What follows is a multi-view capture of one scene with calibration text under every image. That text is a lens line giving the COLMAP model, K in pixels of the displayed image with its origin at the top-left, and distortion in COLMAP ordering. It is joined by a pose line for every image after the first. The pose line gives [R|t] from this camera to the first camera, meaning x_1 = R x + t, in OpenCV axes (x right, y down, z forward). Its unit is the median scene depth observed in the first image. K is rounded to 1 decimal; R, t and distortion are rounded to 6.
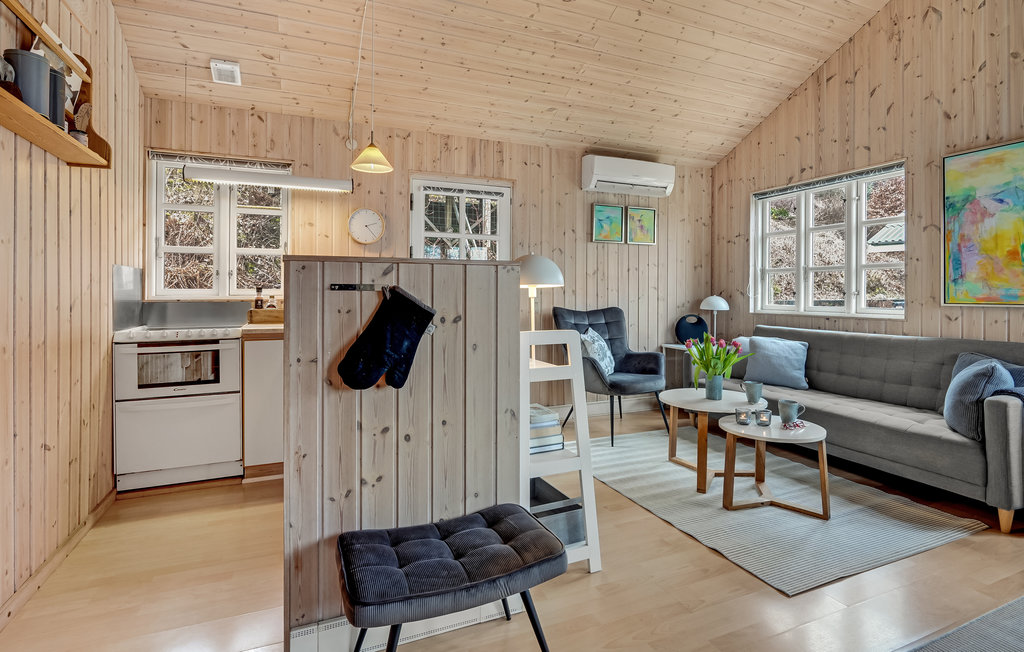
lens RADIAL K [[500.8, 0, 509.7], [0, 500.8, 290.0], [0, 0, 1]] dist [-0.013424, 0.003342]
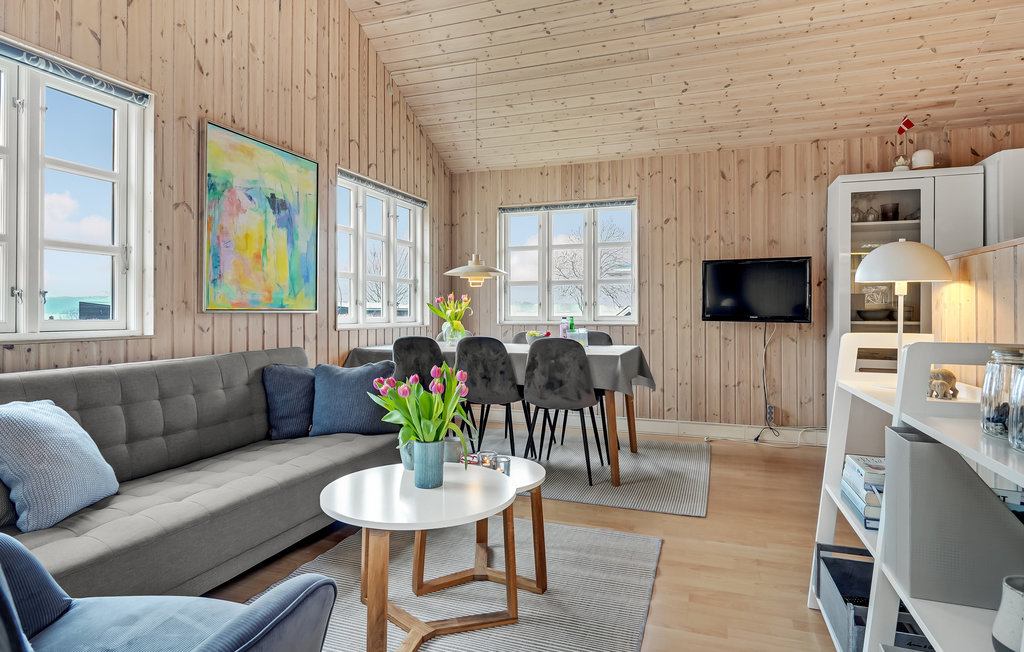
lens RADIAL K [[568.5, 0, 505.9], [0, 568.5, 309.2], [0, 0, 1]] dist [0.002682, -0.000158]
pose [[-0.734247, 0.001930, 0.678880, -0.063018], [-0.004897, 0.999955, -0.008139, 0.028331], [-0.678865, -0.009301, -0.734204, 1.233518]]
